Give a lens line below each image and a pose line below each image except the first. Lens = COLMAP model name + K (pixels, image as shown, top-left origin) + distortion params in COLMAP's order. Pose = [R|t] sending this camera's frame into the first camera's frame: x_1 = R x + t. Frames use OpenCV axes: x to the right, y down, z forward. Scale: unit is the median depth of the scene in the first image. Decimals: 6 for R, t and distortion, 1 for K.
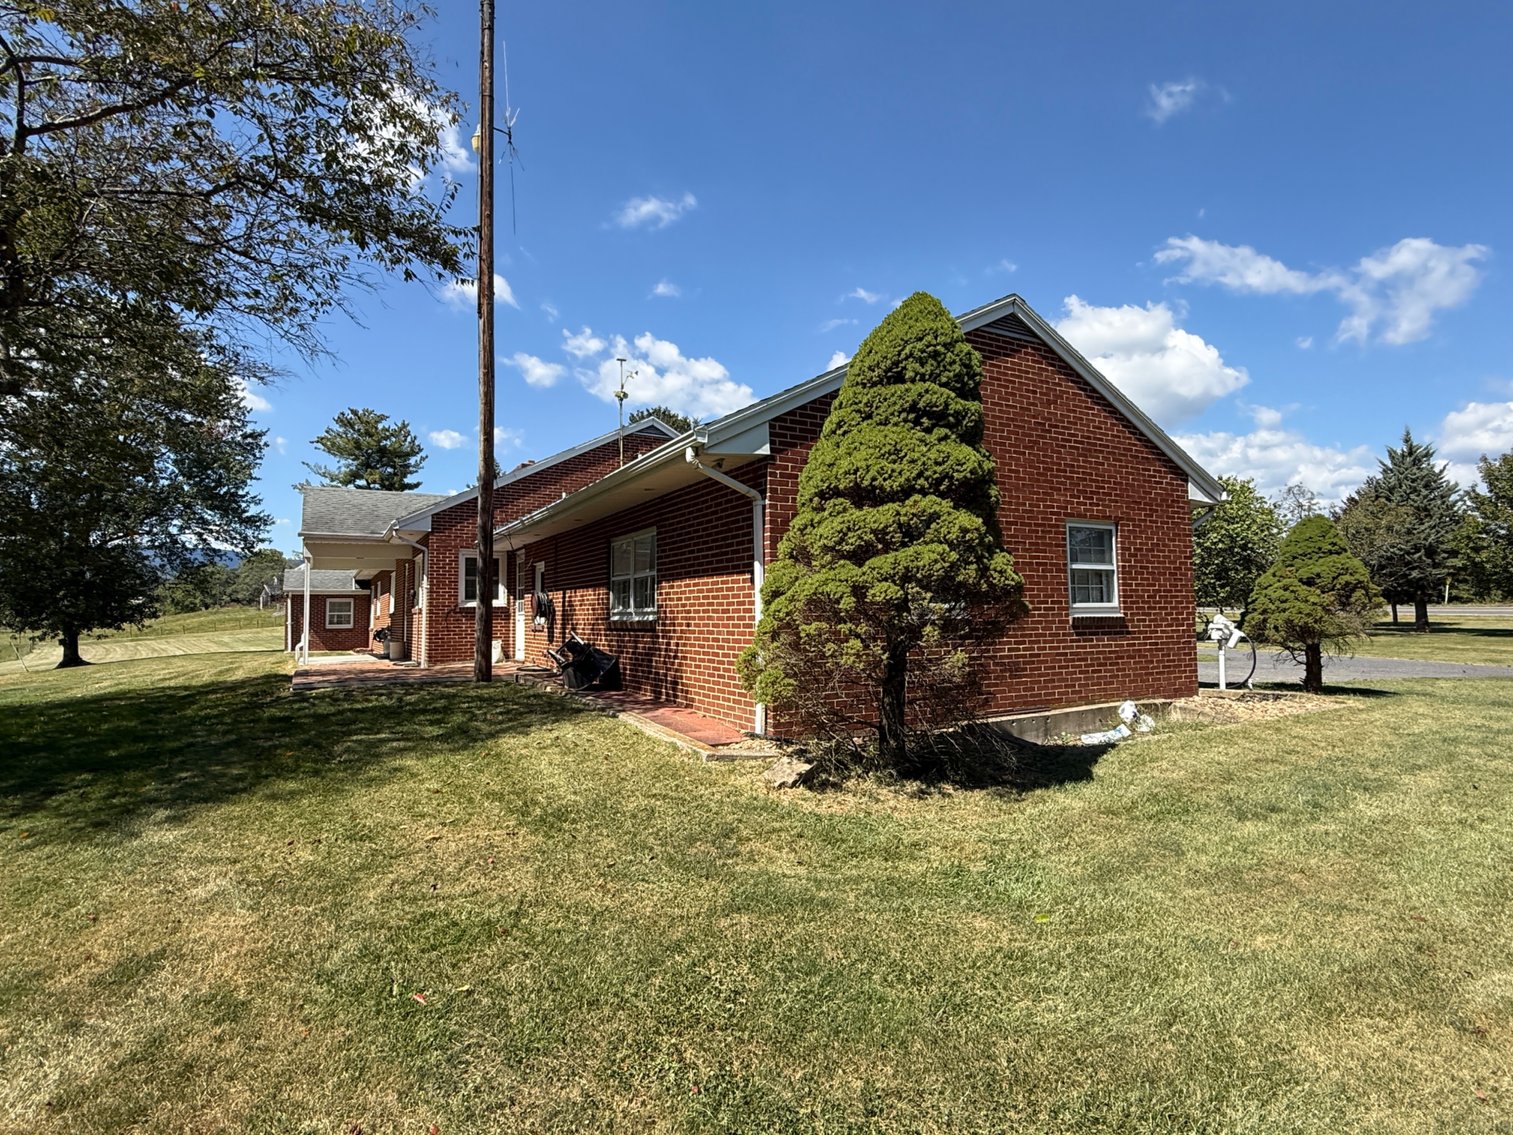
lens RADIAL K [[775.3, 0, 756.5], [0, 775.3, 567.5], [0, 0, 1]] dist [0.026408, 0.000315]
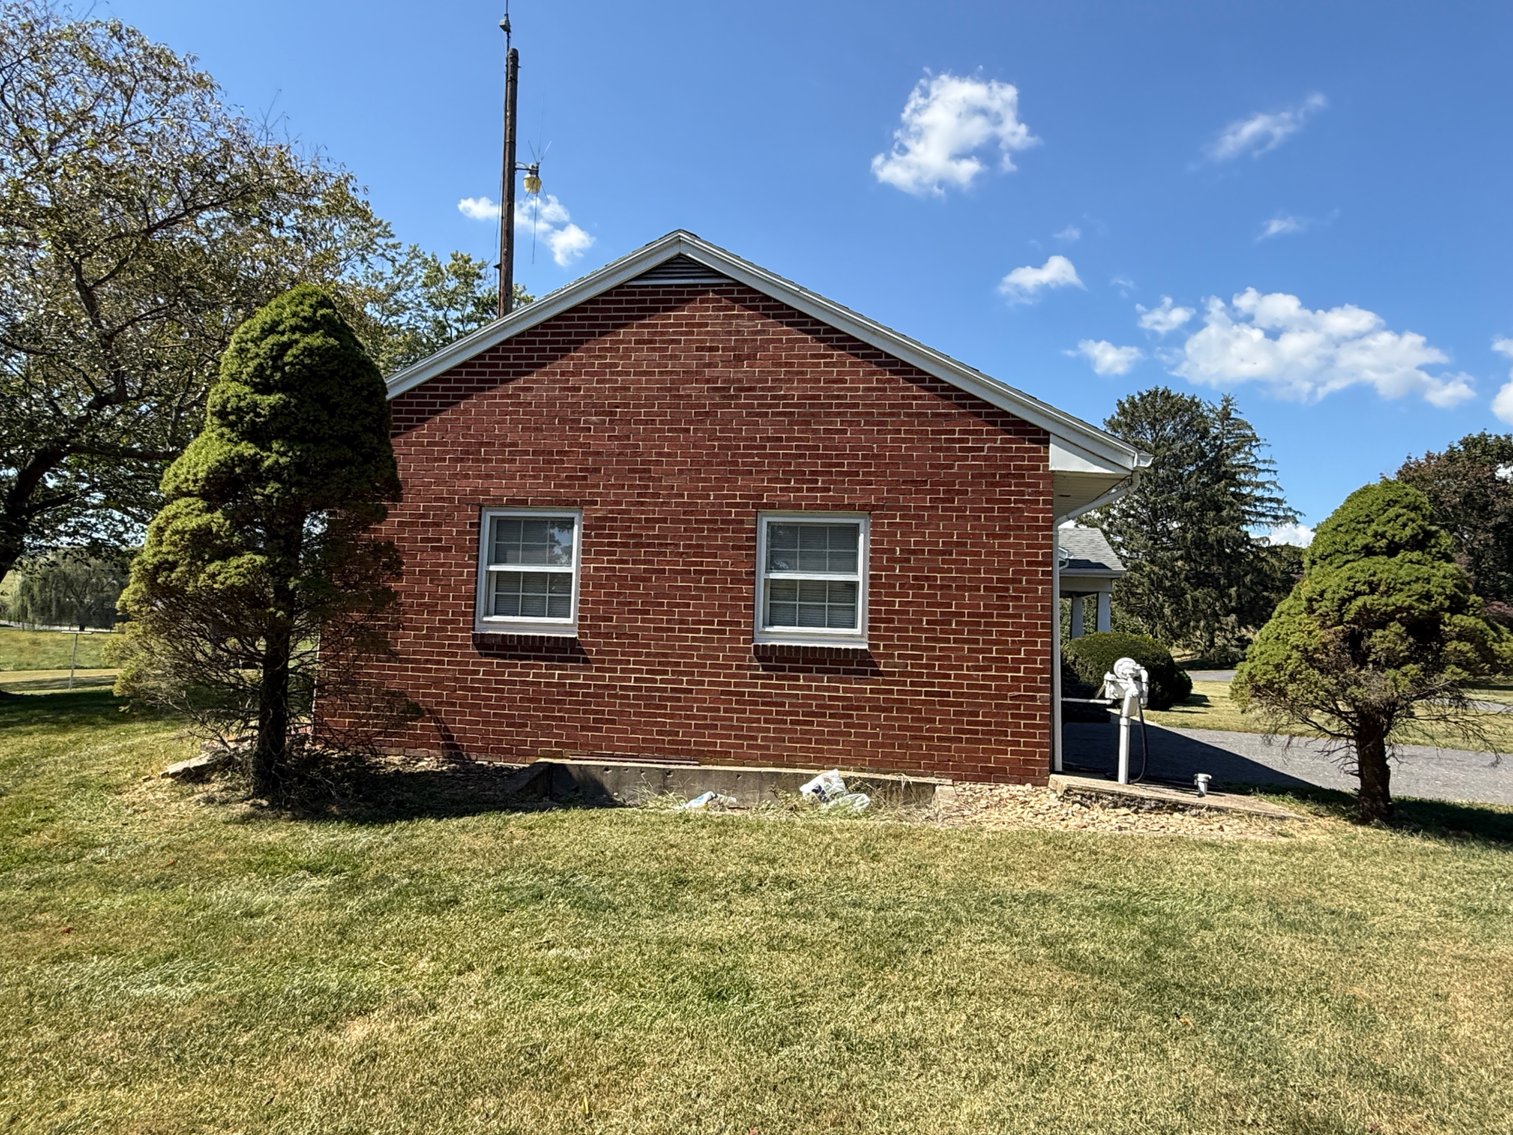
lens RADIAL K [[888.1, 0, 756.5], [0, 888.1, 572.2], [0, 0, 1]] dist [0.007916, 0.001253]
pose [[0.792021, -0.003063, -0.610486, 0.849413], [-0.008992, 0.999820, -0.016682, 0.008654], [0.610428, 0.018702, 0.791851, 0.308533]]
